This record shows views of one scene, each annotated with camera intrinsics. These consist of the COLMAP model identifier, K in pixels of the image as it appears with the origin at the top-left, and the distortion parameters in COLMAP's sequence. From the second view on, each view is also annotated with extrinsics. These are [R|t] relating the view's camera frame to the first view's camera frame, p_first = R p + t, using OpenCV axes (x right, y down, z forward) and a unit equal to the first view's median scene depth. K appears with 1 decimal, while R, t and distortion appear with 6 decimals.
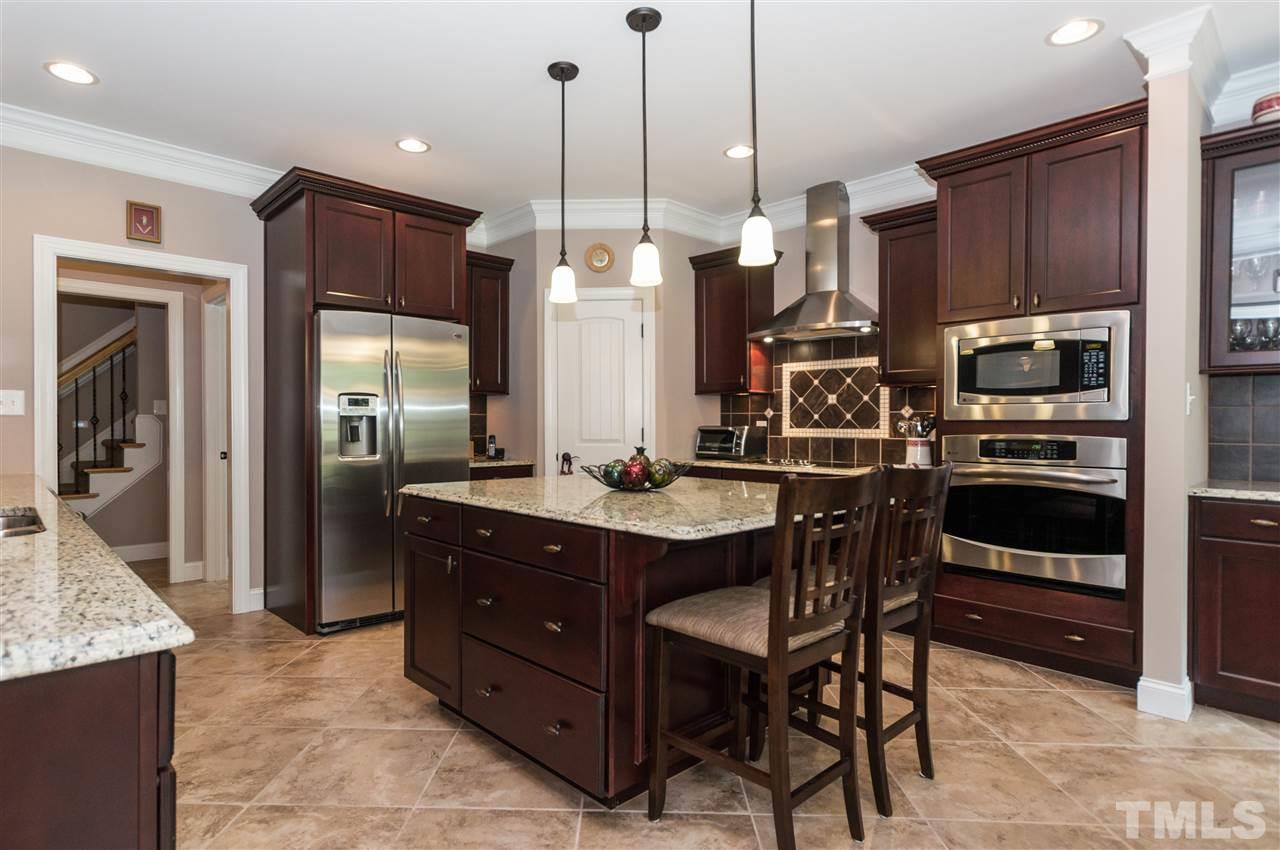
lens RADIAL K [[708.9, 0, 640.0], [0, 708.9, 425.0], [0, 0, 1]] dist [0.002136, 0.000547]
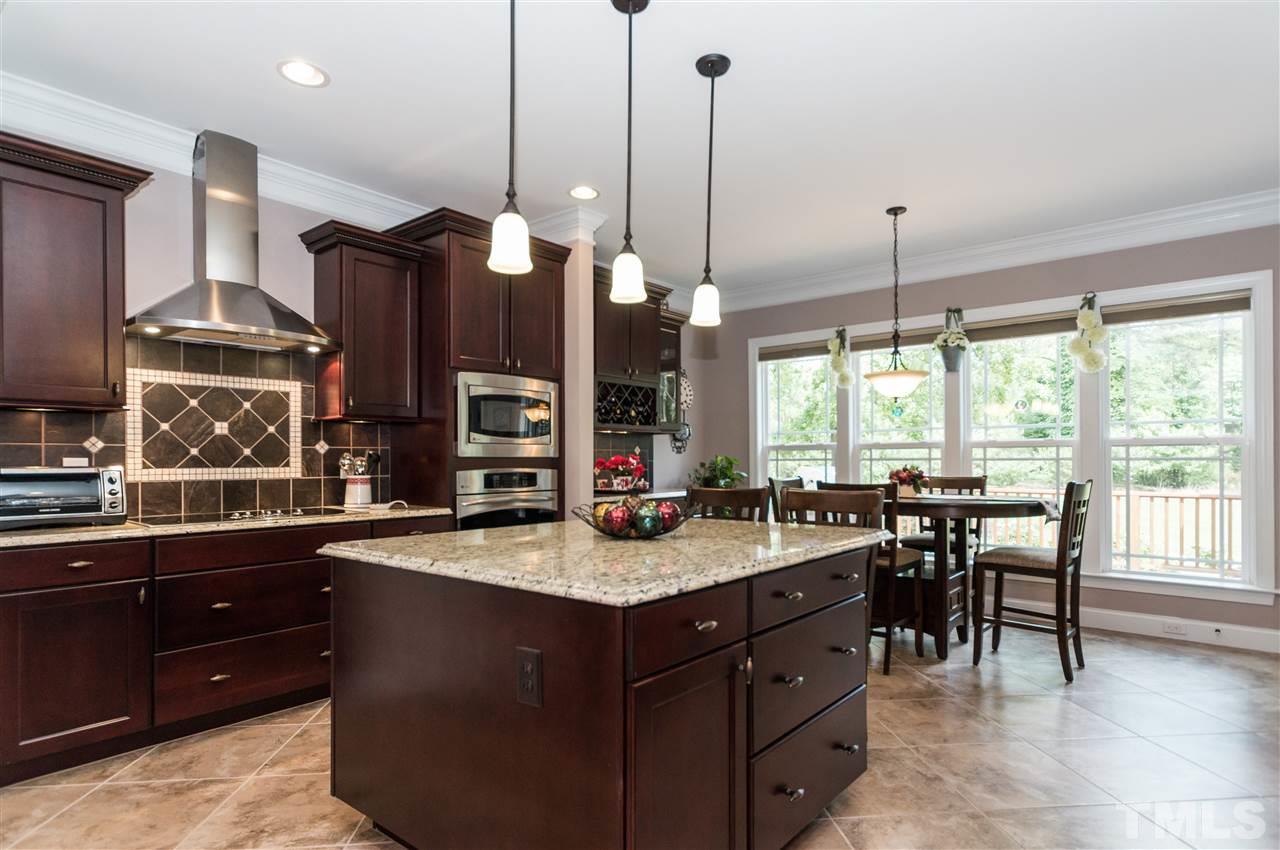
lens RADIAL K [[671.0, 0, 650.4], [0, 671.0, 466.4], [0, 0, 1]] dist [0.008797, 0.000343]
pose [[-0.132458, -0.015963, 0.991060, -0.510521], [0.003357, 0.999857, 0.016554, -0.006976], [-0.991183, 0.005520, -0.132386, 0.678734]]
